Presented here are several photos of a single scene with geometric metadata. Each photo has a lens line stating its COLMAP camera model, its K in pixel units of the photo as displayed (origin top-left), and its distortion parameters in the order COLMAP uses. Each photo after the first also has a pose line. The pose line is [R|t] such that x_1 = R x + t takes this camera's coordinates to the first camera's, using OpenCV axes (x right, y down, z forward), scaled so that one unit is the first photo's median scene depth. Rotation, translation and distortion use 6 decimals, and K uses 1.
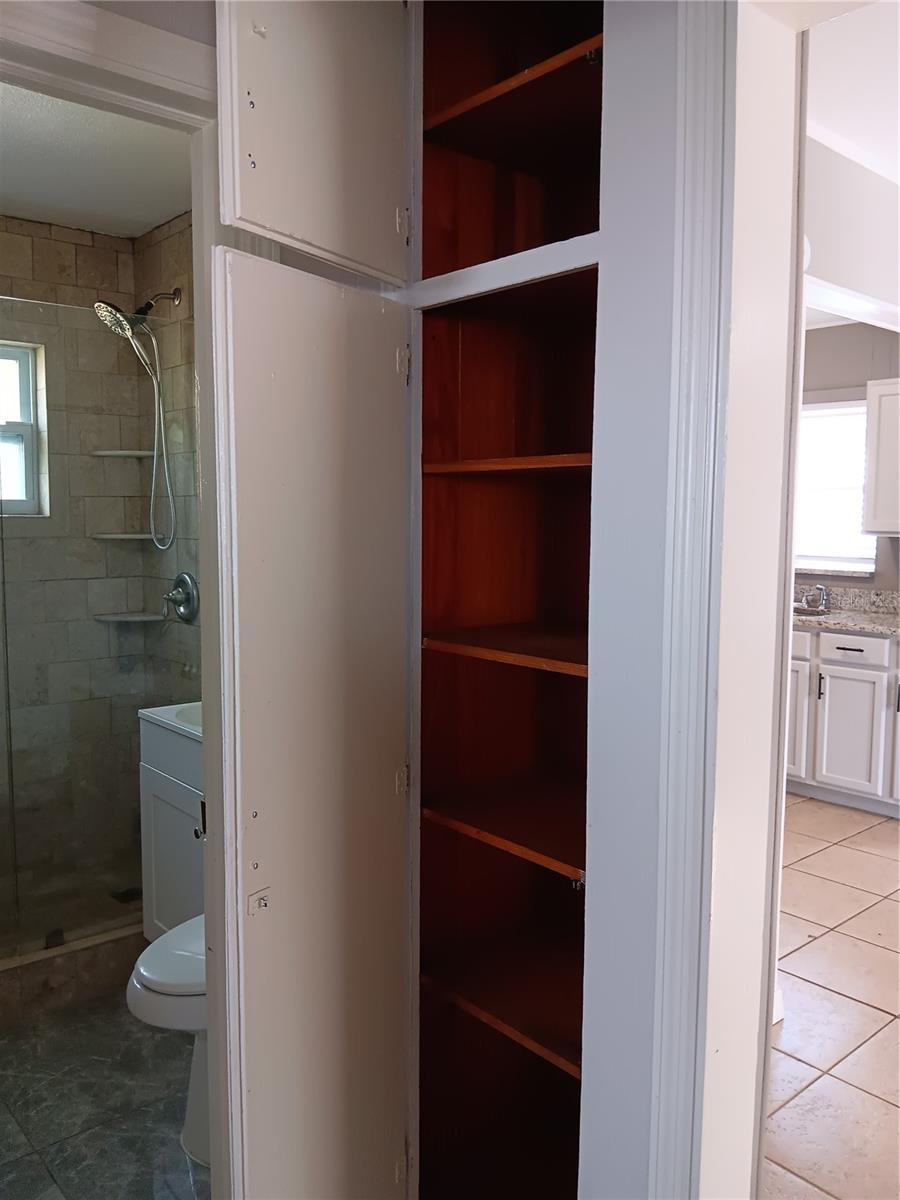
lens RADIAL K [[947.3, 0, 450.0], [0, 947.3, 600.0], [0, 0, 1]] dist [0.061594, -0.129957]
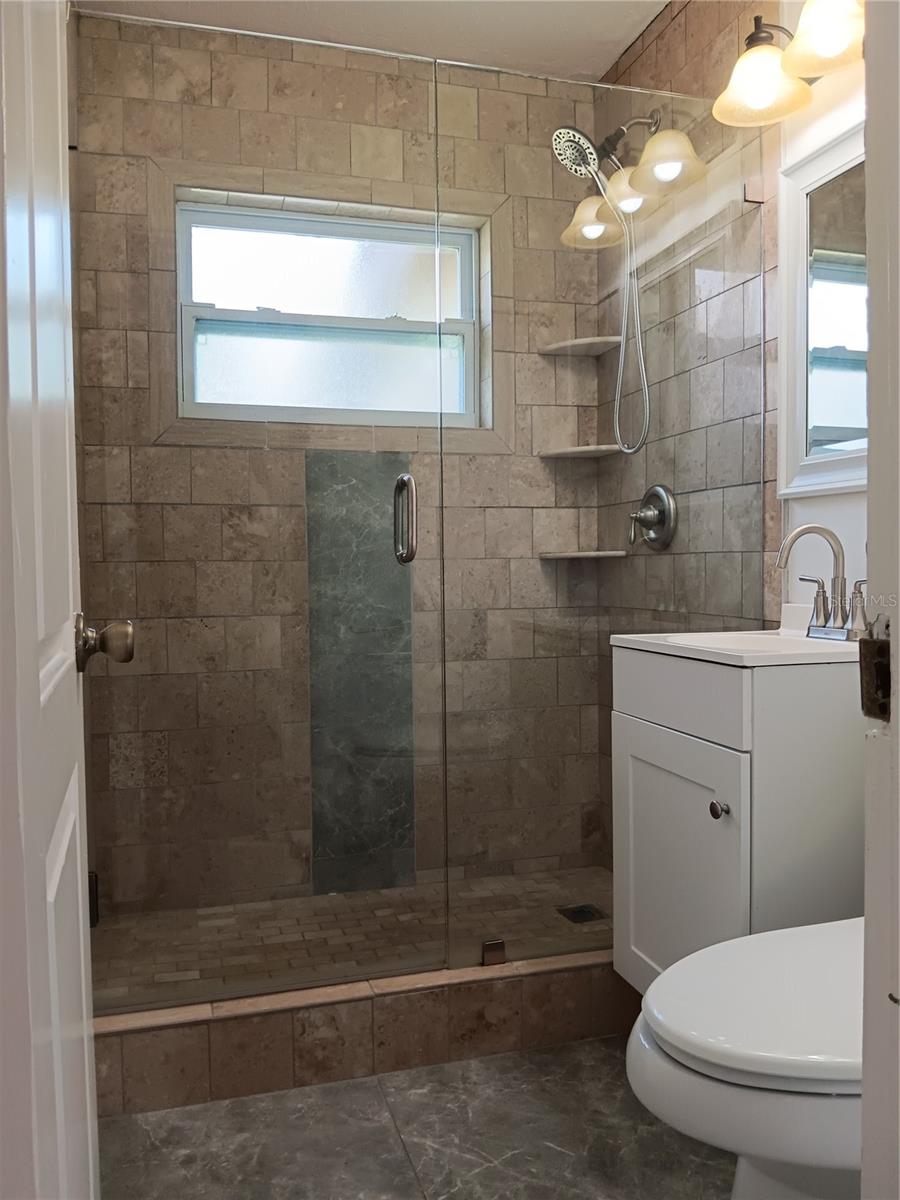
lens RADIAL K [[933.9, 0, 456.3], [0, 933.9, 599.0], [0, 0, 1]] dist [0.084628, -0.199055]
pose [[0.913182, -0.001759, -0.407548, -0.120356], [-0.019174, 0.998698, -0.047273, 0.097898], [0.407100, 0.050983, 0.911959, 0.261634]]
